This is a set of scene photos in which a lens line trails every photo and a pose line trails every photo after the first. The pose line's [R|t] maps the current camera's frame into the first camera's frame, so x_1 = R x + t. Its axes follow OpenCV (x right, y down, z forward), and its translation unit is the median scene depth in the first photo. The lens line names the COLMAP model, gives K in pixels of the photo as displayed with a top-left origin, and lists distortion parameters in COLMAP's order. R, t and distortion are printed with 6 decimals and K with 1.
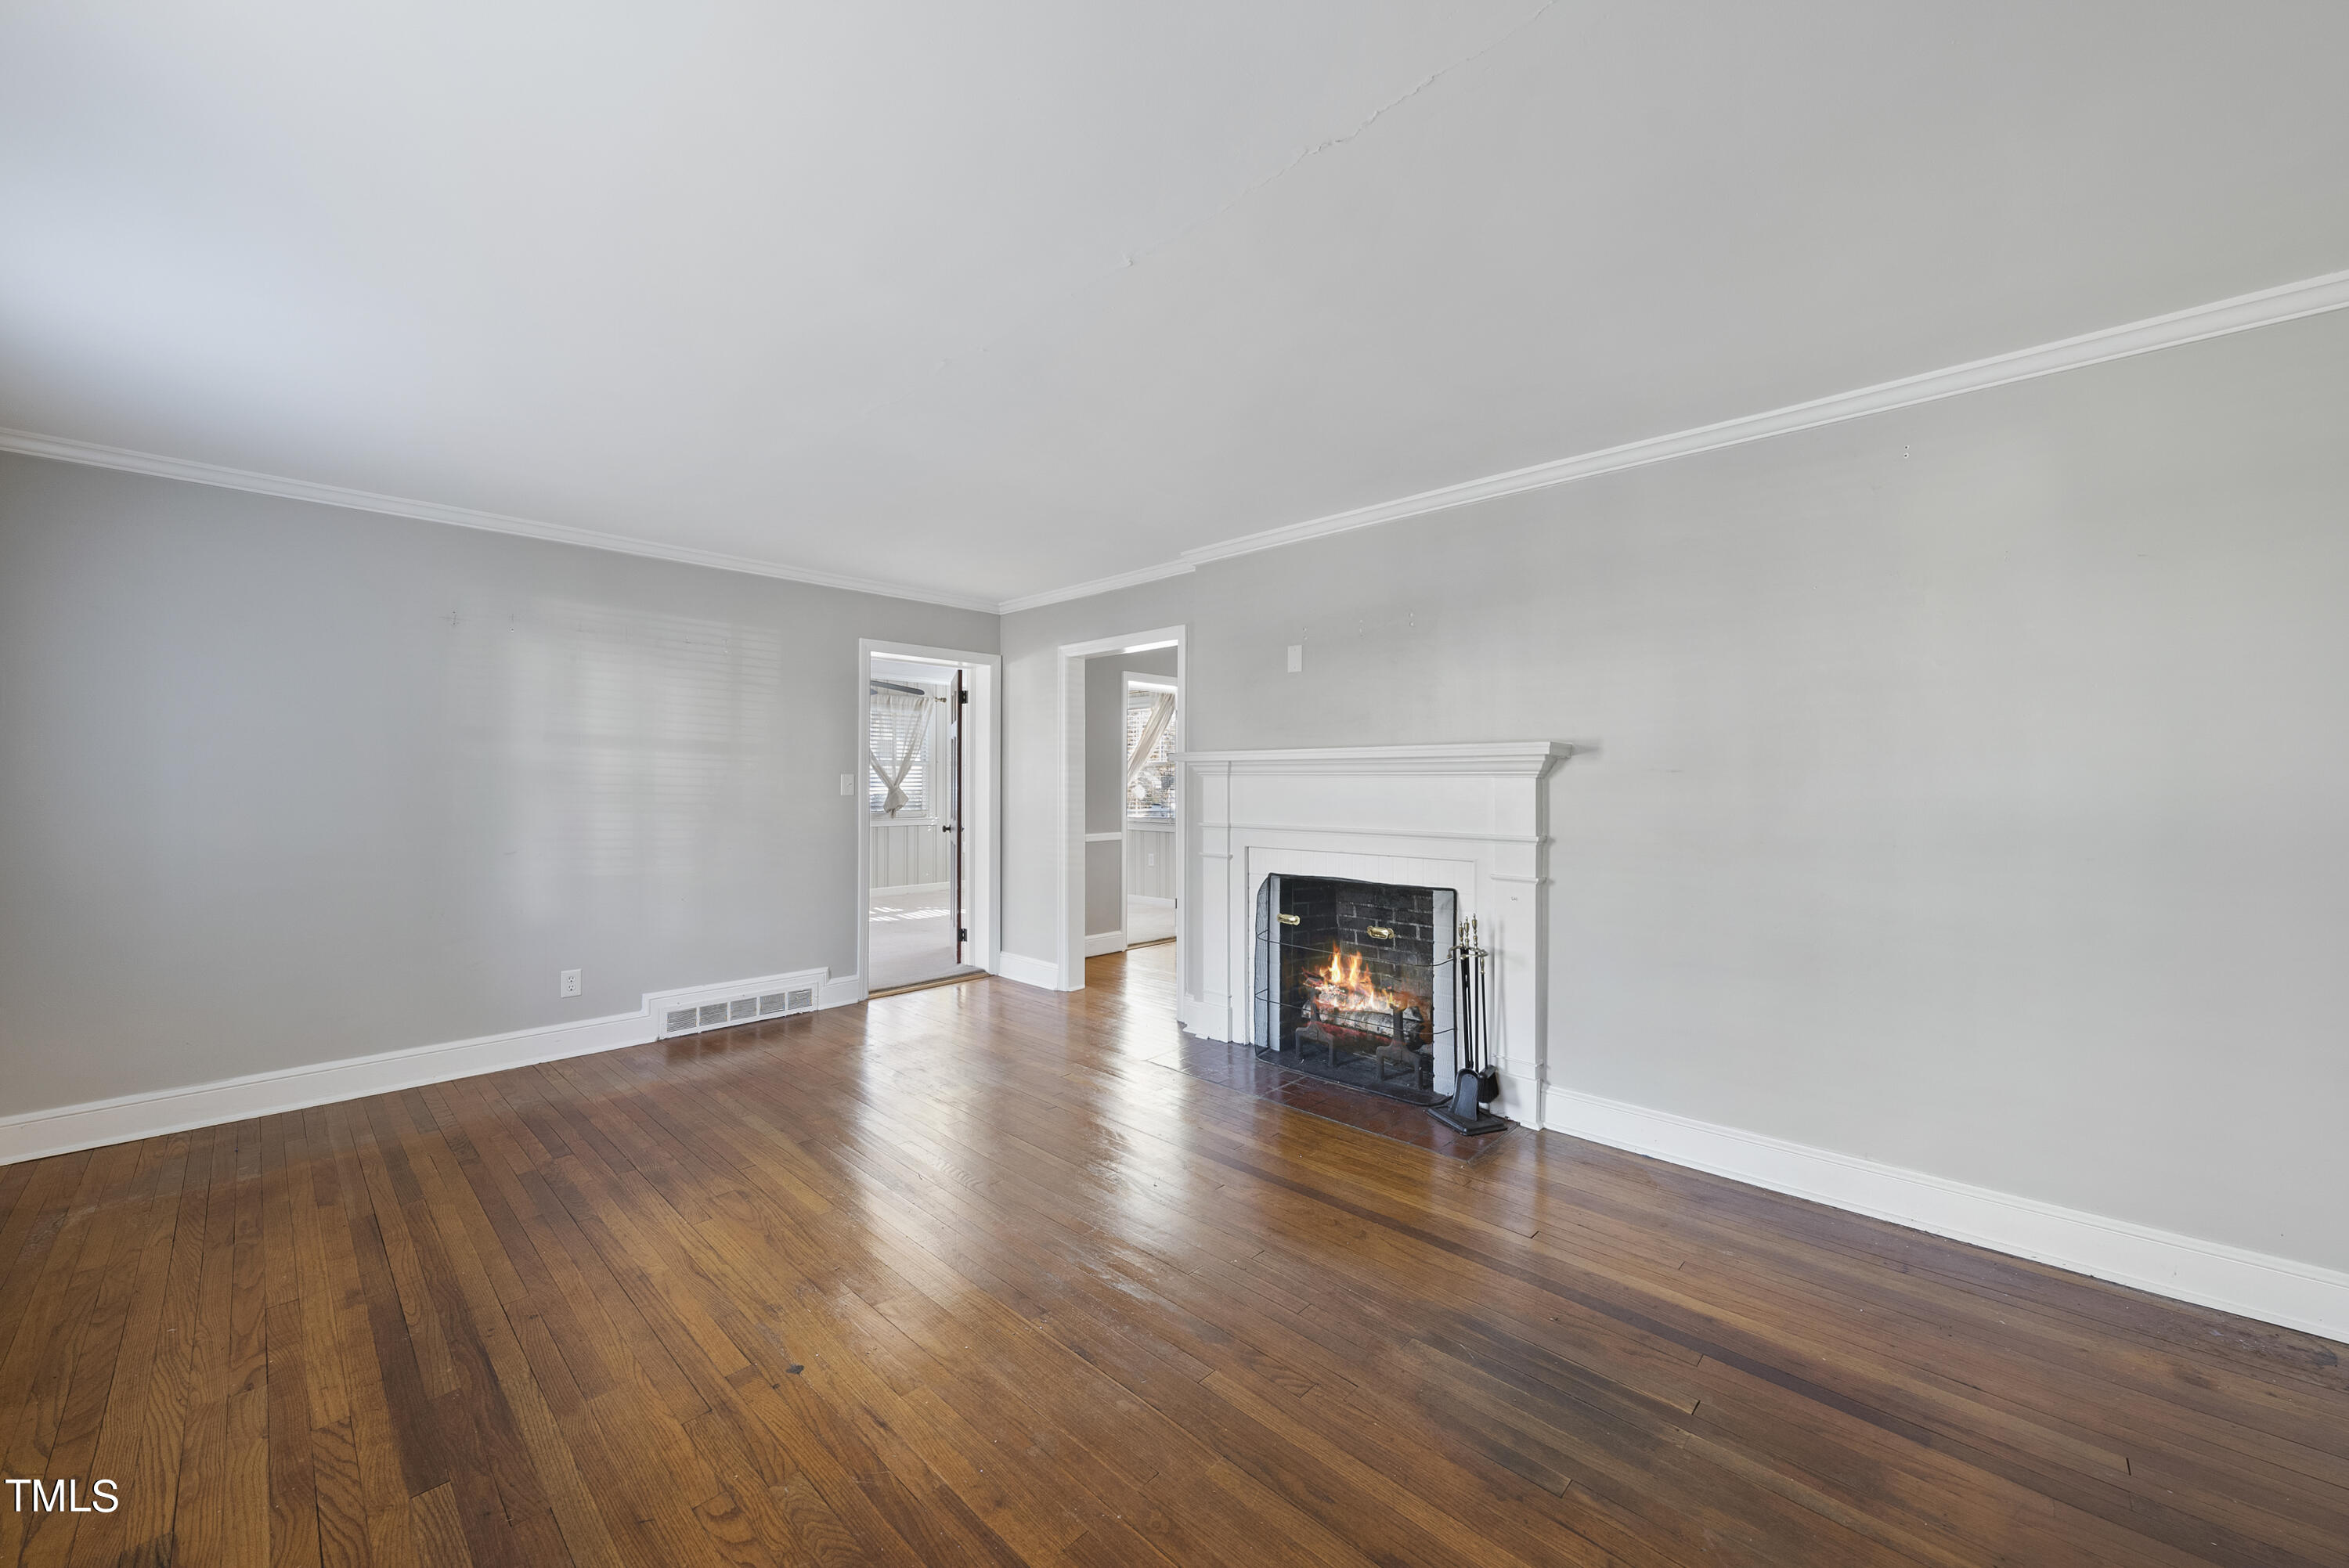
lens RADIAL K [[871.3, 0, 1176.1], [0, 871.3, 780.7], [0, 0, 1]] dist [-0.007427, 0.000707]
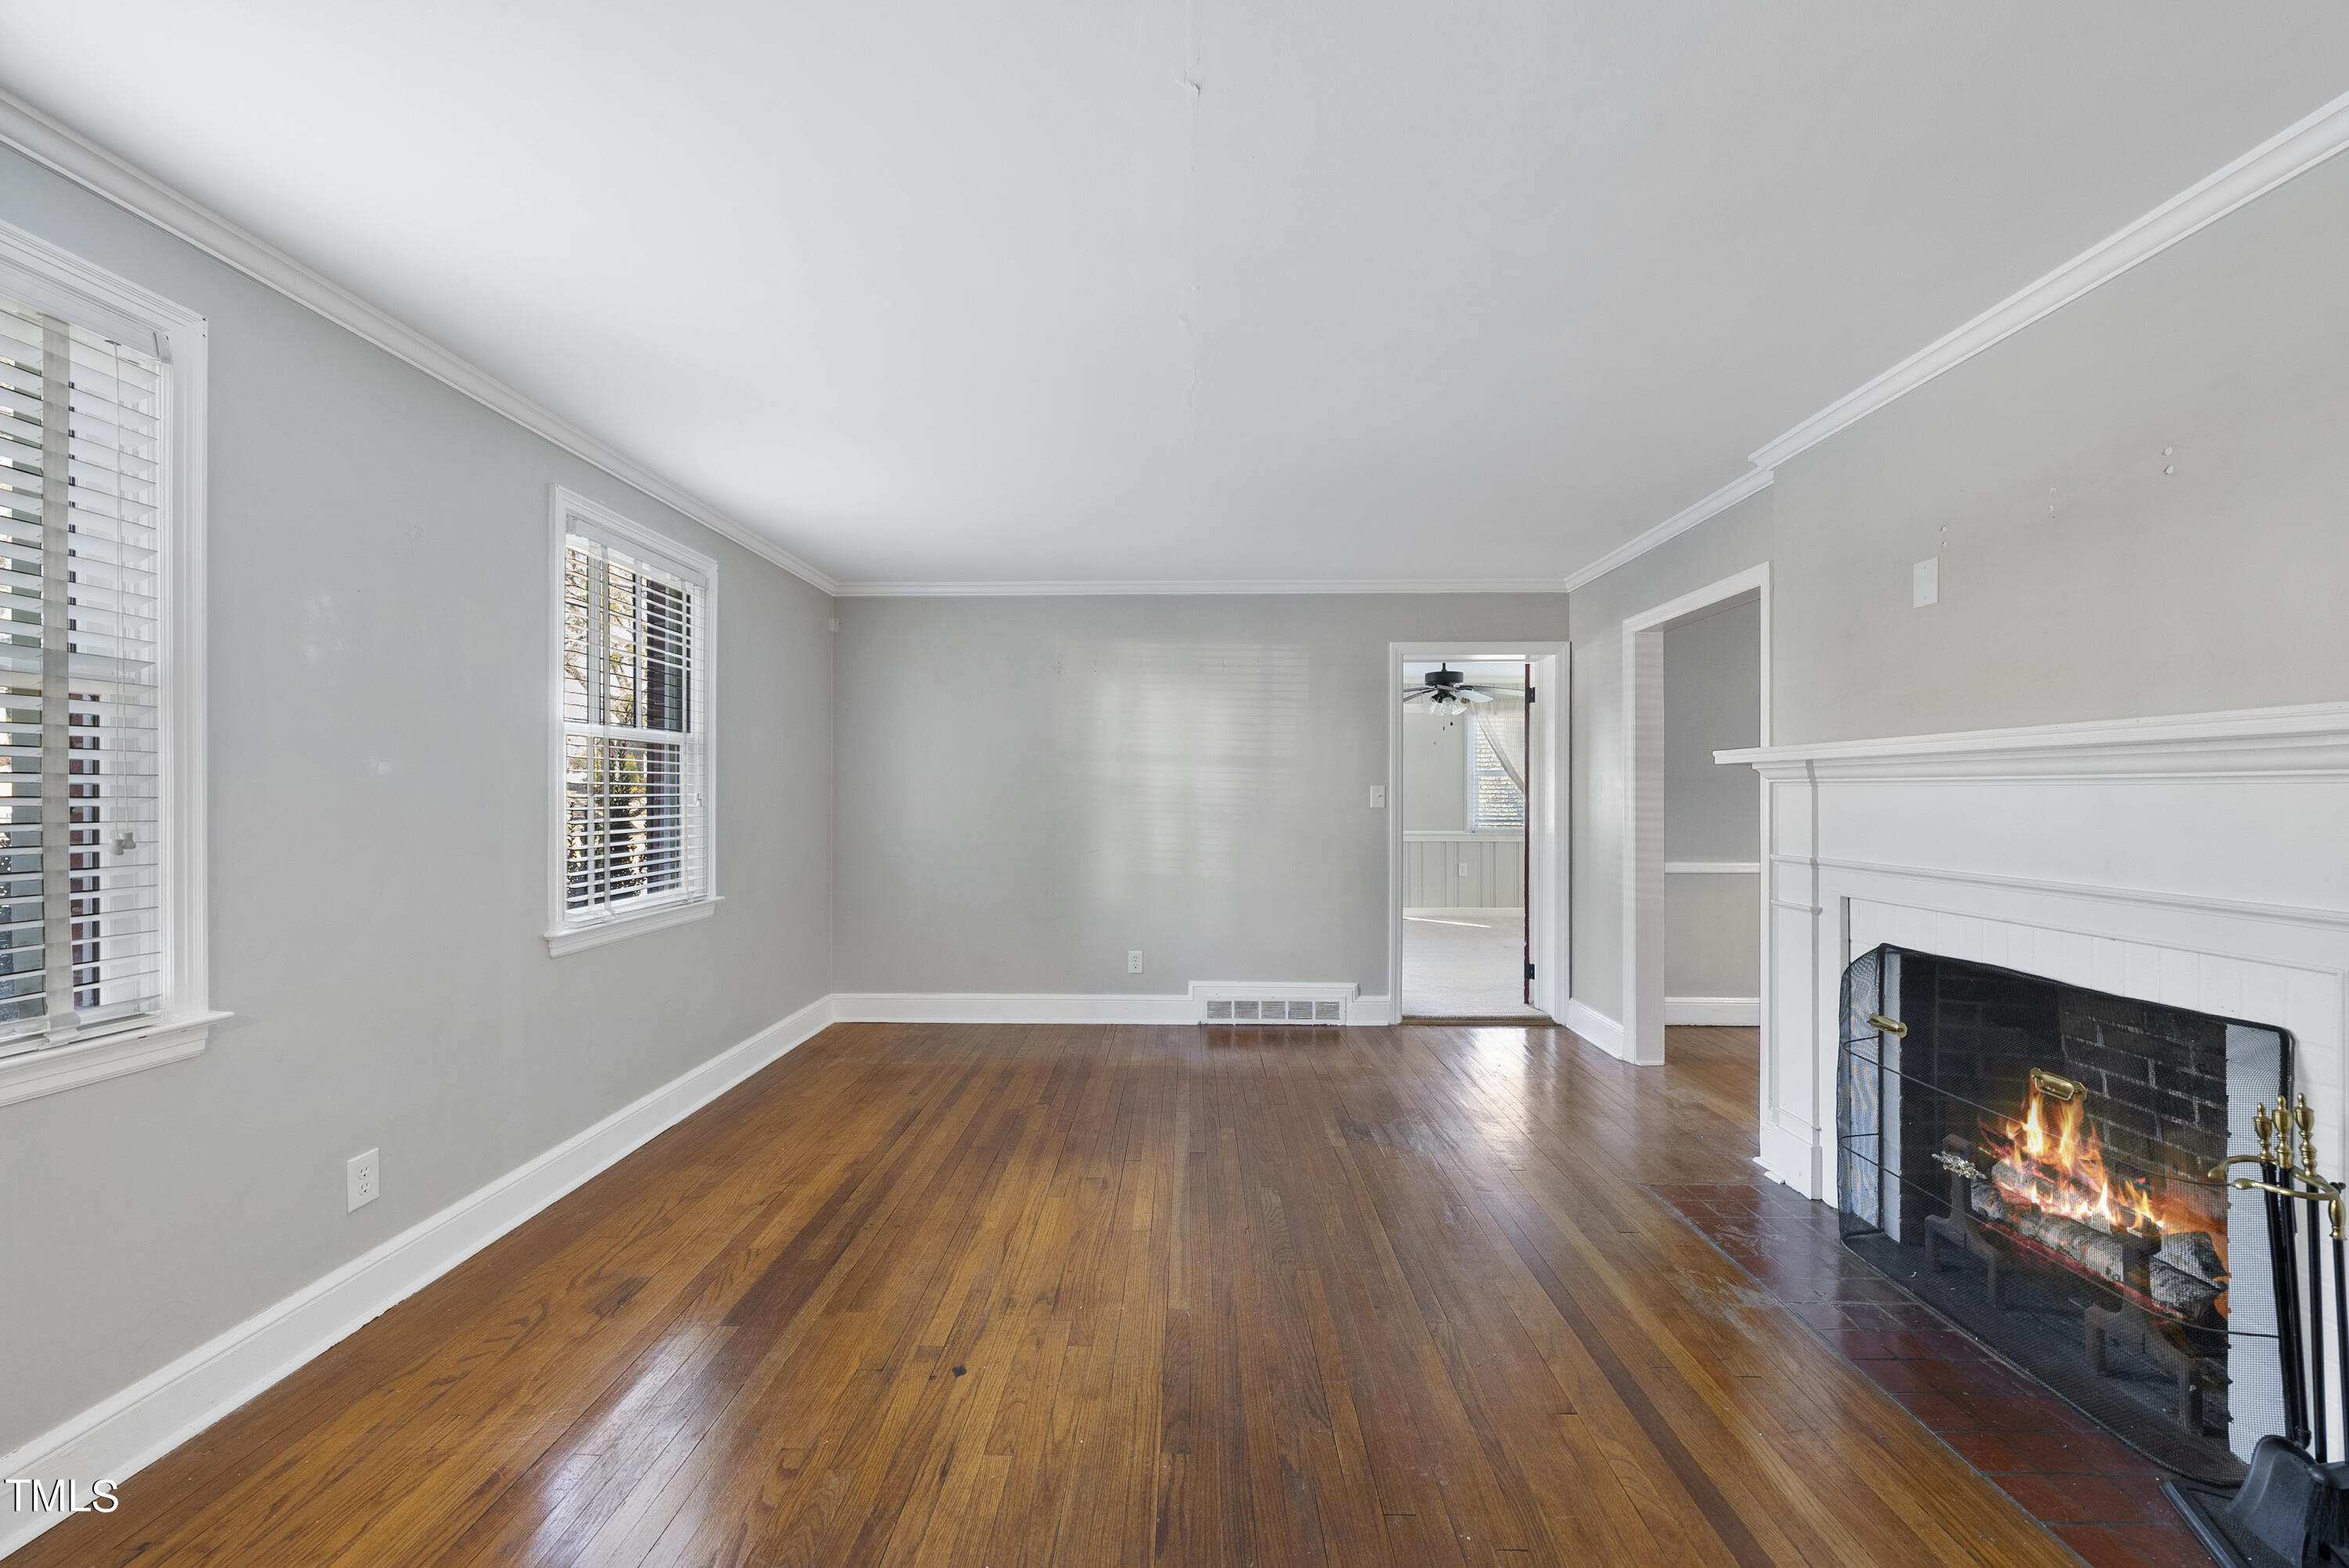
lens RADIAL K [[871.3, 0, 1175.2], [0, 871.3, 791.0], [0, 0, 1]] dist [-0.007427, 0.000707]
pose [[0.674710, -0.002347, -0.738079, 0.223077], [0.000456, 0.999996, -0.002763, 0.001444], [0.738083, 0.001527, 0.674708, 0.231047]]
